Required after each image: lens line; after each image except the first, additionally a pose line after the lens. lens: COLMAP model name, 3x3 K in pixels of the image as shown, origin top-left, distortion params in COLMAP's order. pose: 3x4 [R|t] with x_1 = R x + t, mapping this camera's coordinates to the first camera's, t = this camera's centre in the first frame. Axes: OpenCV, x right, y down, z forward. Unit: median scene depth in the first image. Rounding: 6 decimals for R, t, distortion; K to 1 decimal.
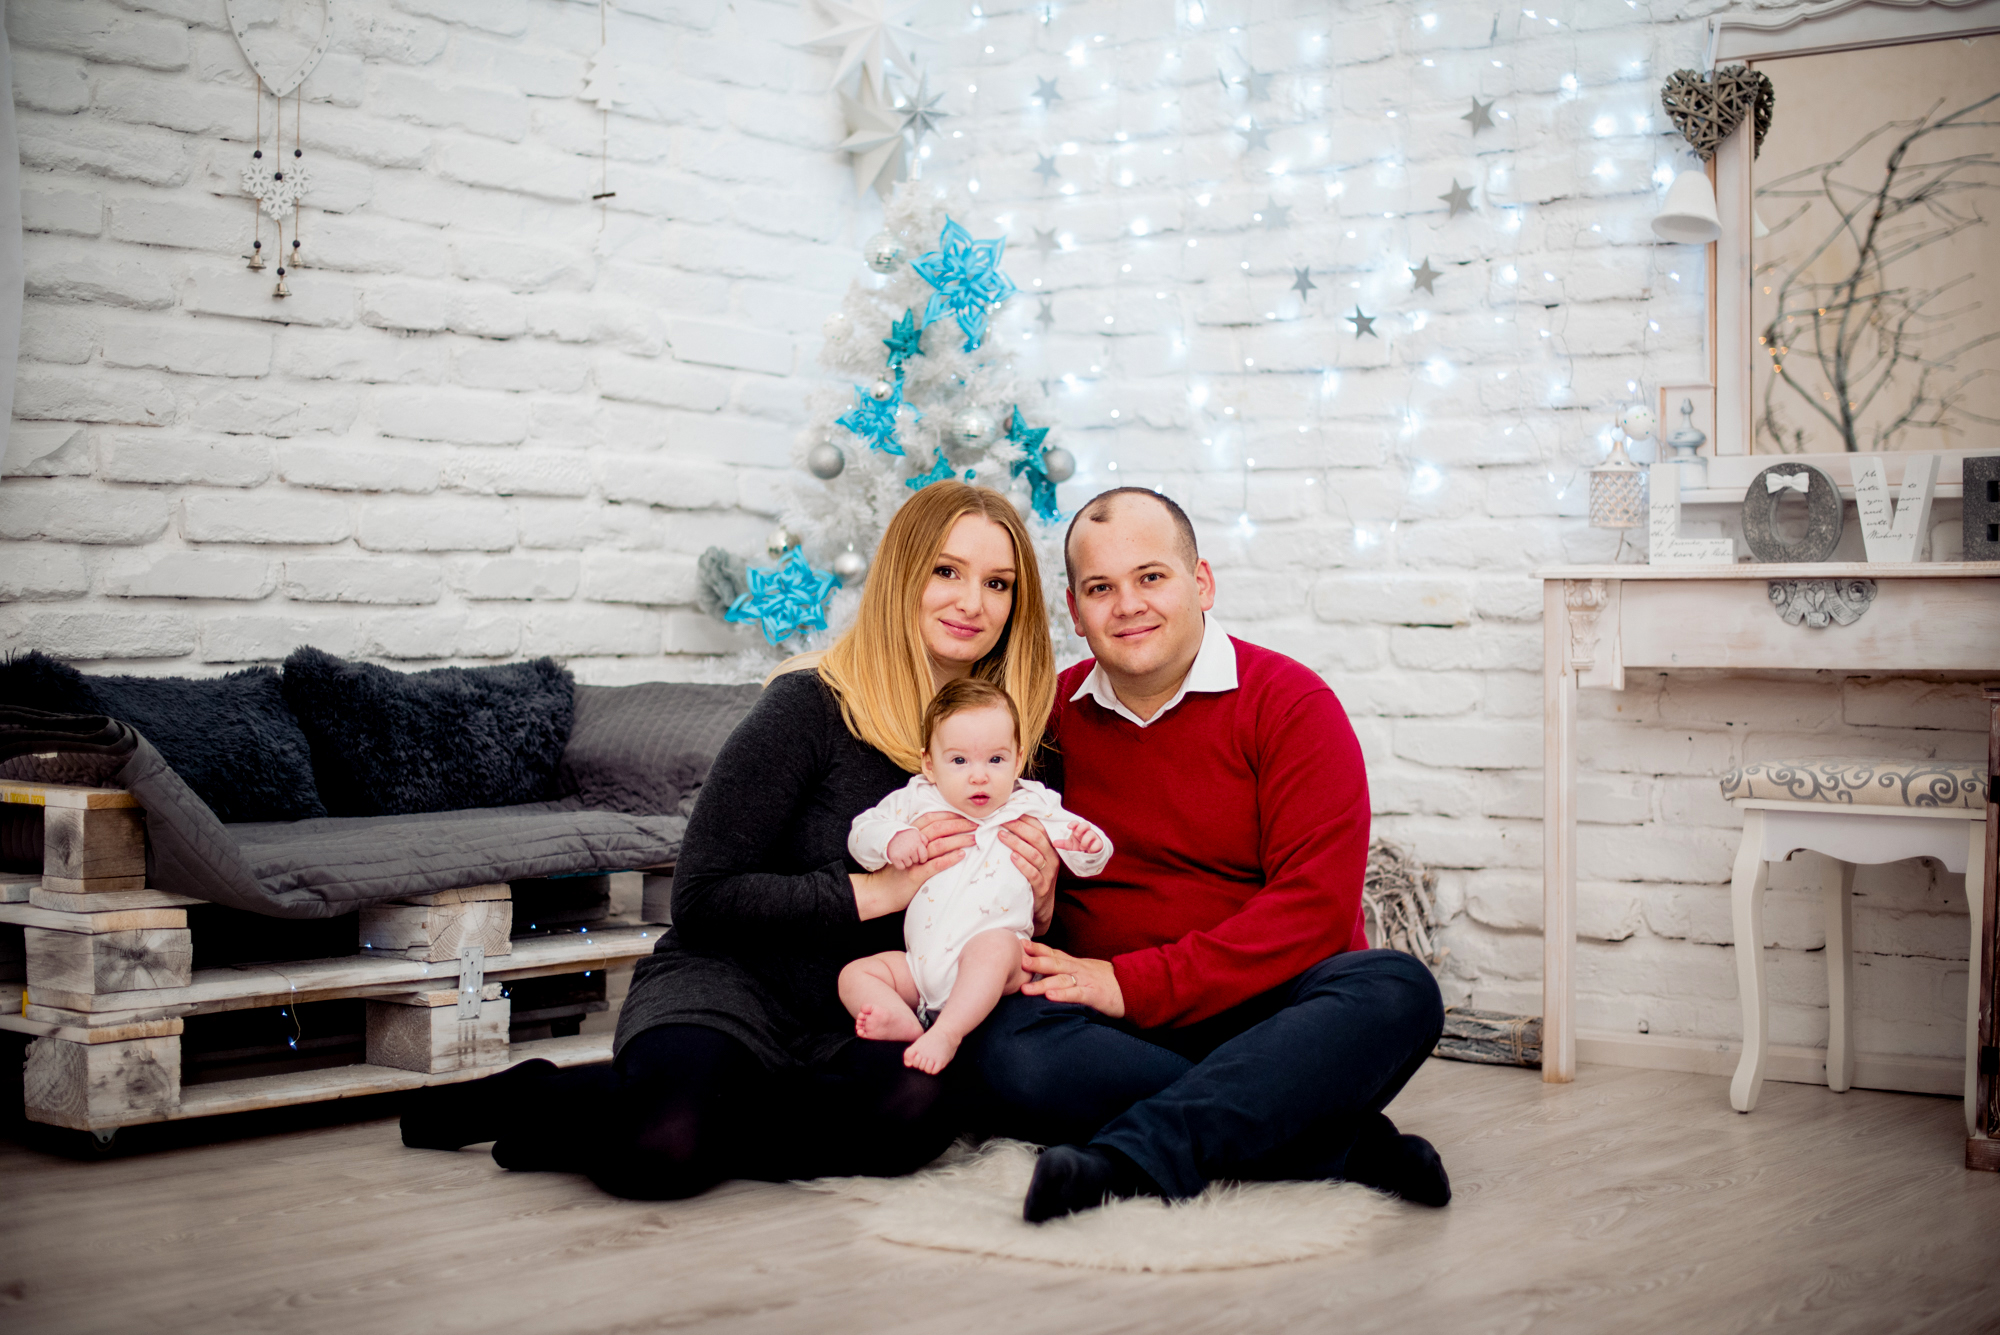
lens RADIAL K [[3002.1, 0, 1004.6], [0, 3002.1, 666.8], [0, 0, 1]] dist [-0.128891, 0.000000]
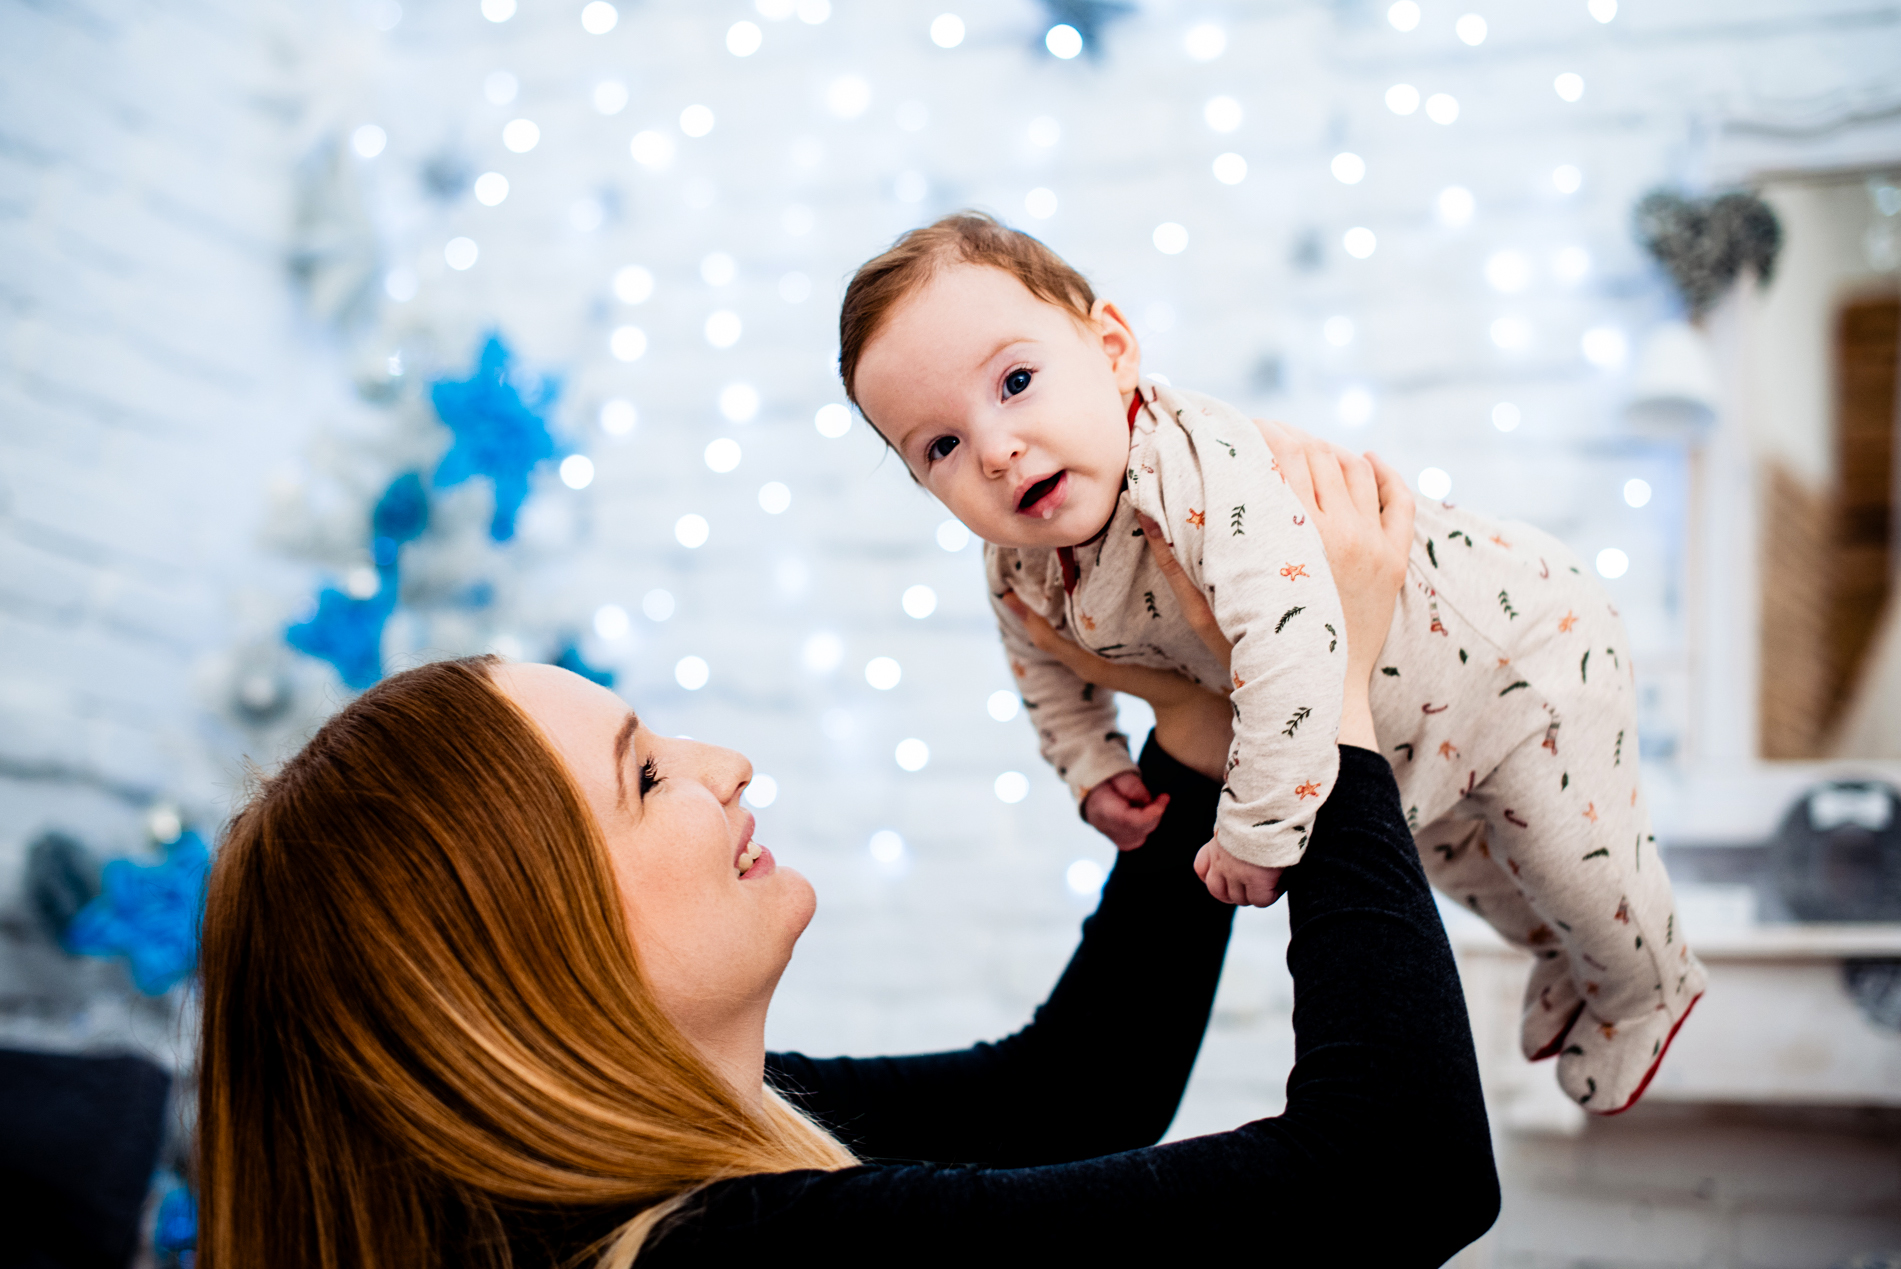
lens RADIAL K [[2853.5, 0, 945.1], [0, 2853.5, 637.9], [0, 0, 1]] dist [-0.128891, 0.000000]
pose [[0.967809, 0.080954, 0.238312, -0.063421], [-0.042634, 0.985907, -0.161769, 0.006979], [-0.248049, 0.146402, 0.957621, 0.420939]]
